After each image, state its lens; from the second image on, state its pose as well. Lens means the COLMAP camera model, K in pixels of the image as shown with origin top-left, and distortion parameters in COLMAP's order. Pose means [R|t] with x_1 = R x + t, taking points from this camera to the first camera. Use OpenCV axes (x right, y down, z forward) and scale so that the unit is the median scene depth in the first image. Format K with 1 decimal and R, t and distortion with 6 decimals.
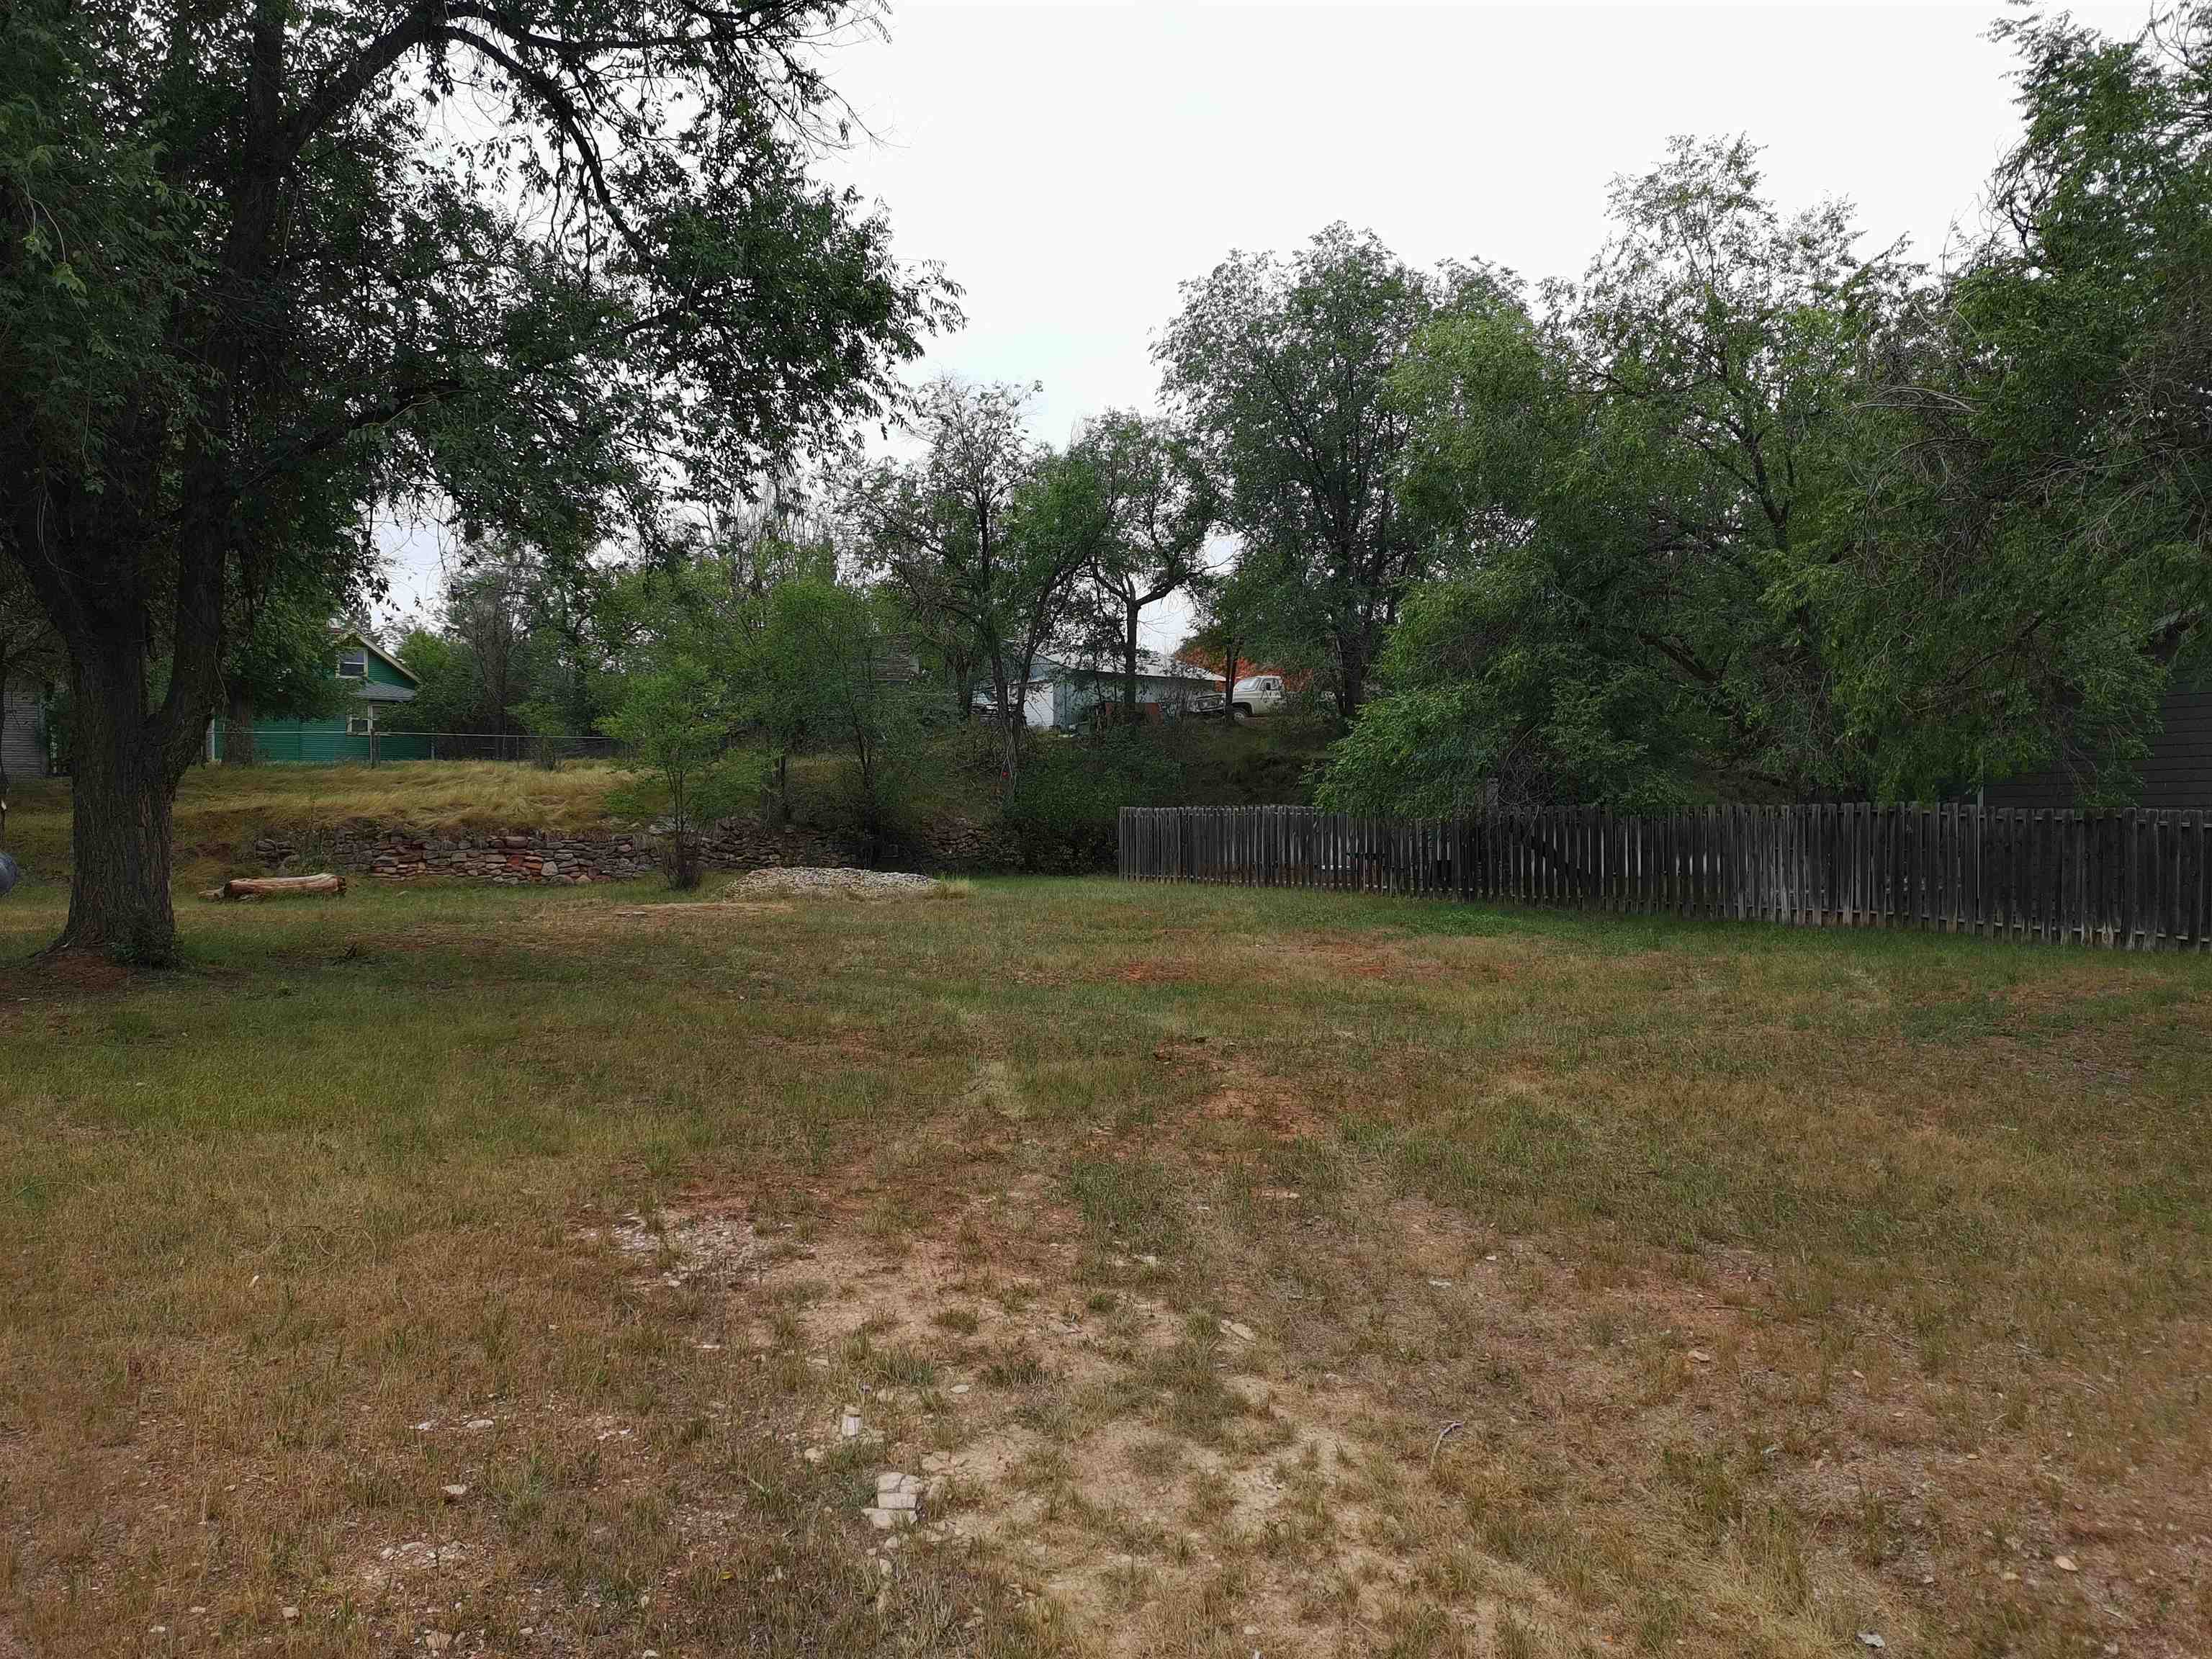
lens RADIAL K [[1603.3, 0, 1106.0], [0, 1603.3, 829.5], [0, 0, 1]] dist [0.079249, -0.001645]
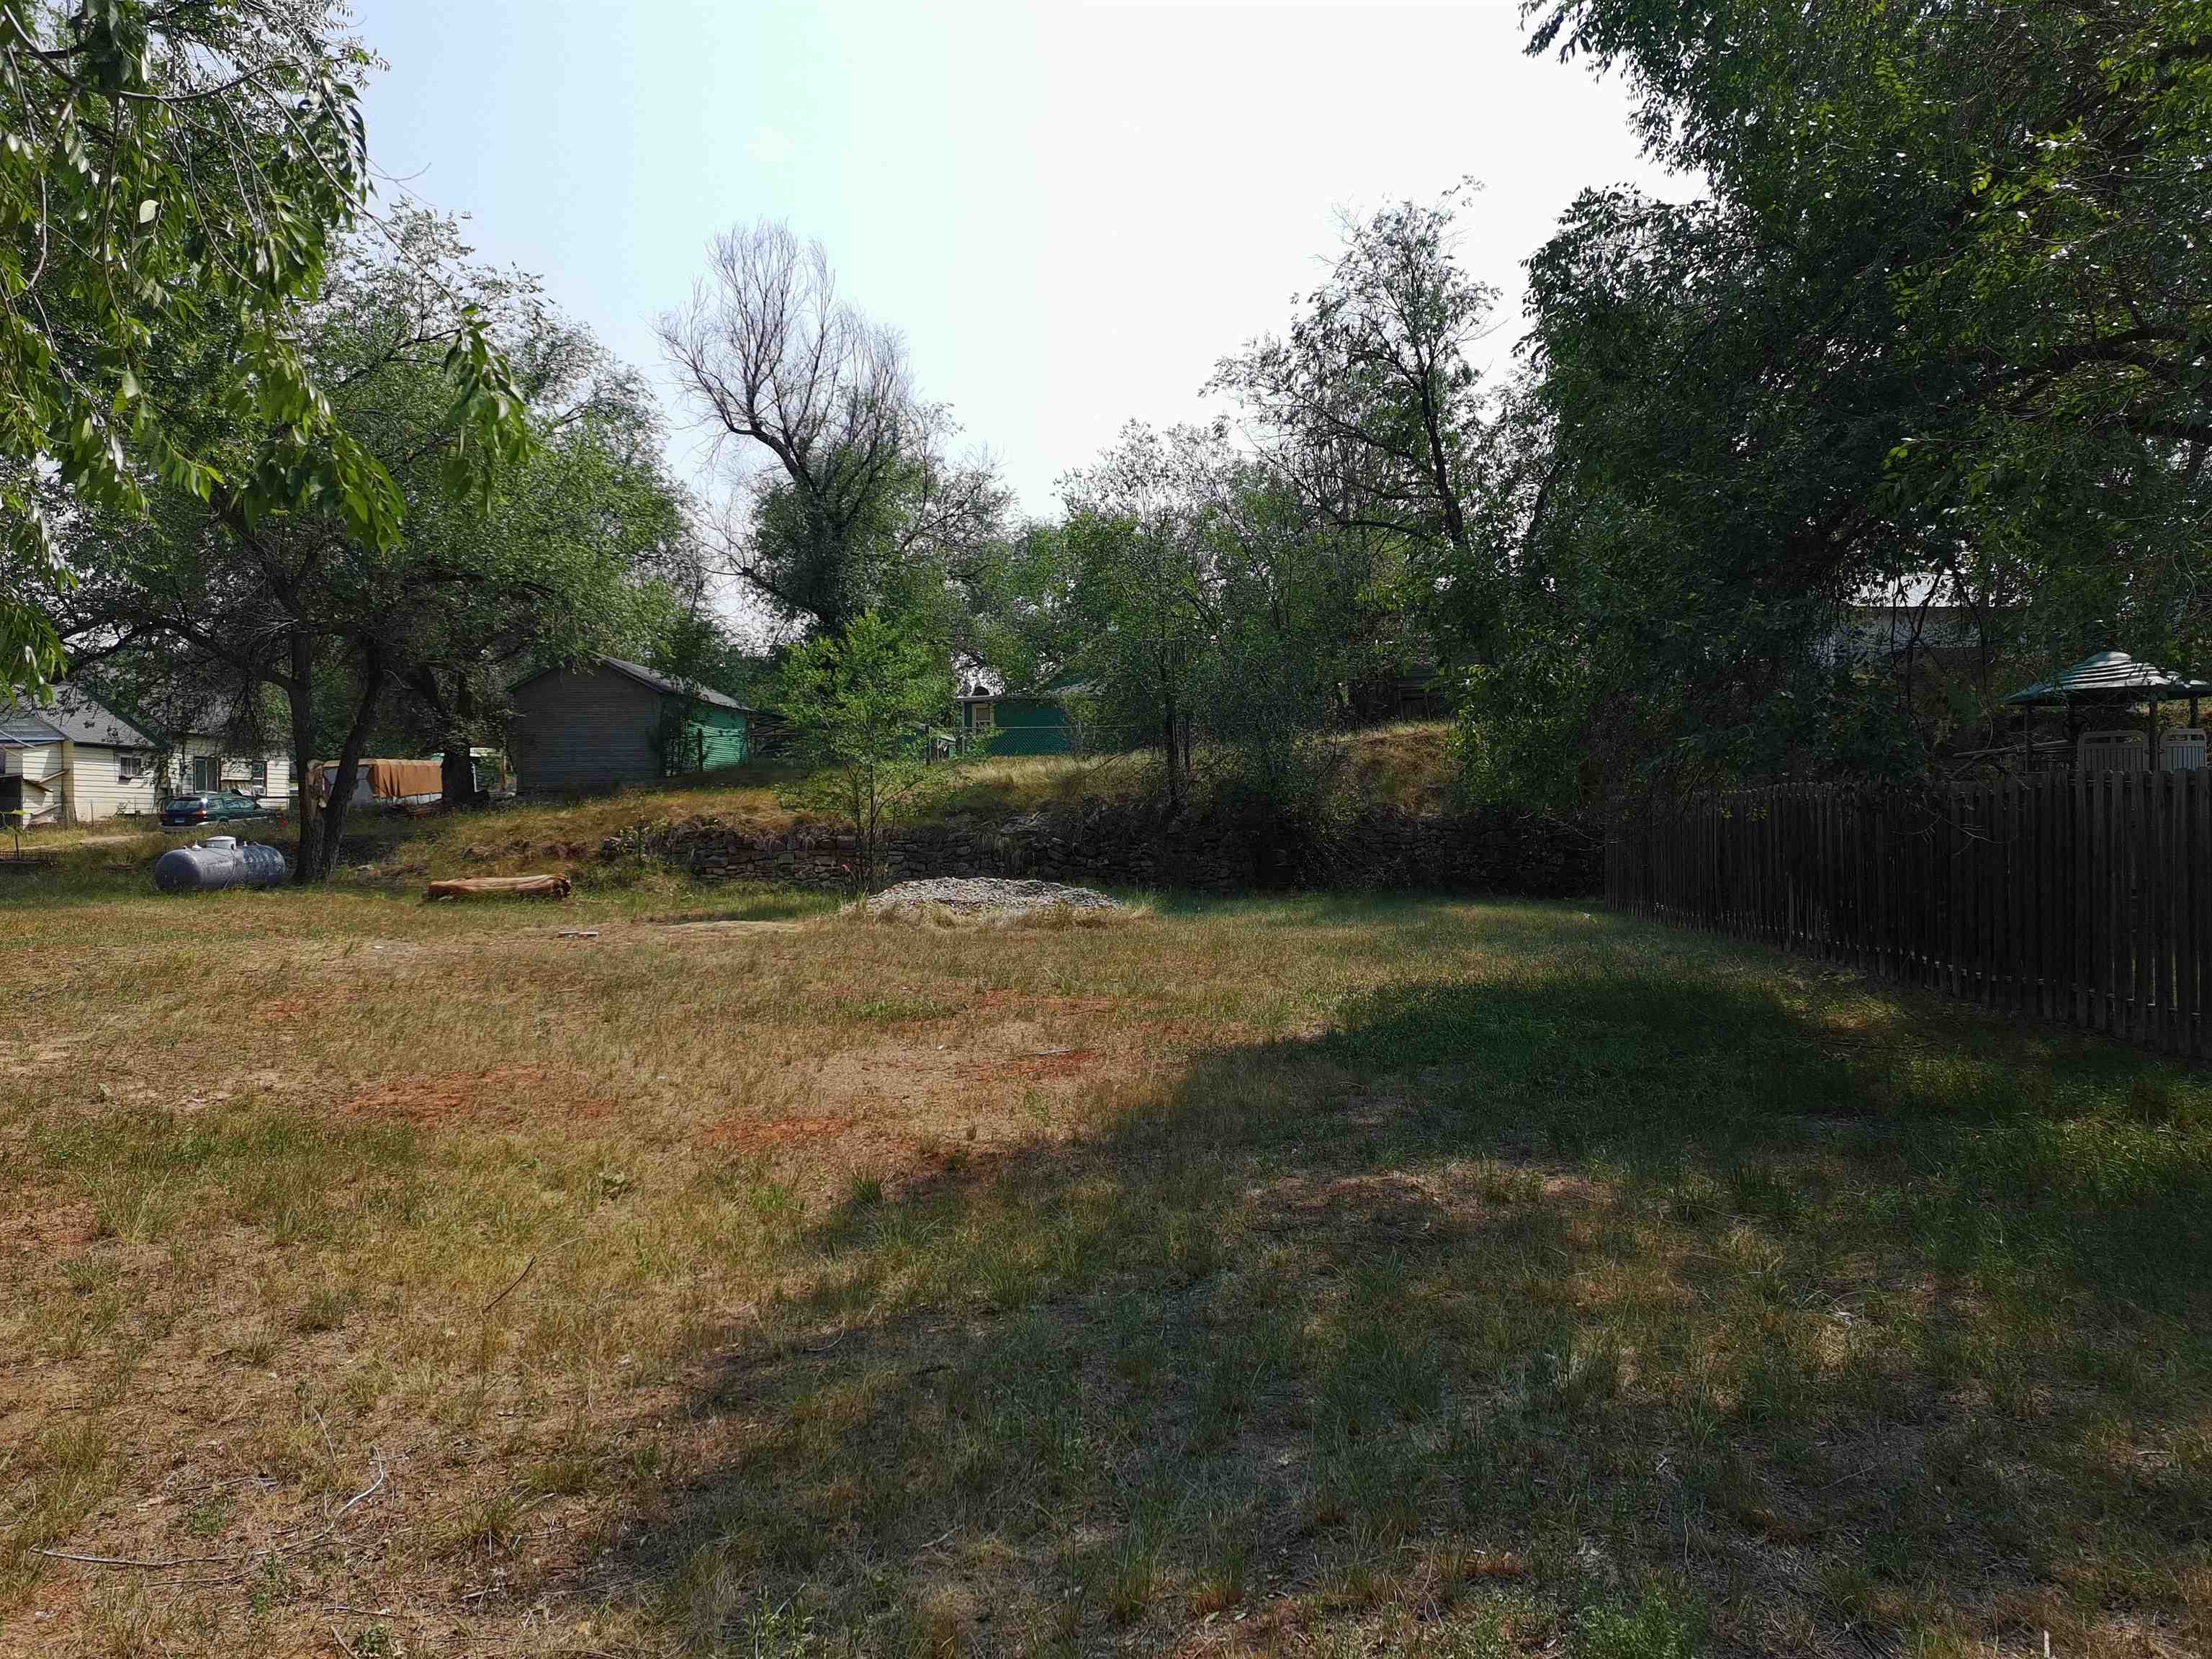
lens RADIAL K [[1569.9, 0, 1133.0], [0, 1569.9, 826.2], [0, 0, 1]] dist [0.077017, -0.066149]
pose [[0.770868, 0.001406, -0.636993, 0.313470], [-0.001701, 0.999999, 0.000149, -0.001555], [0.636992, 0.000969, 0.770870, 0.438350]]
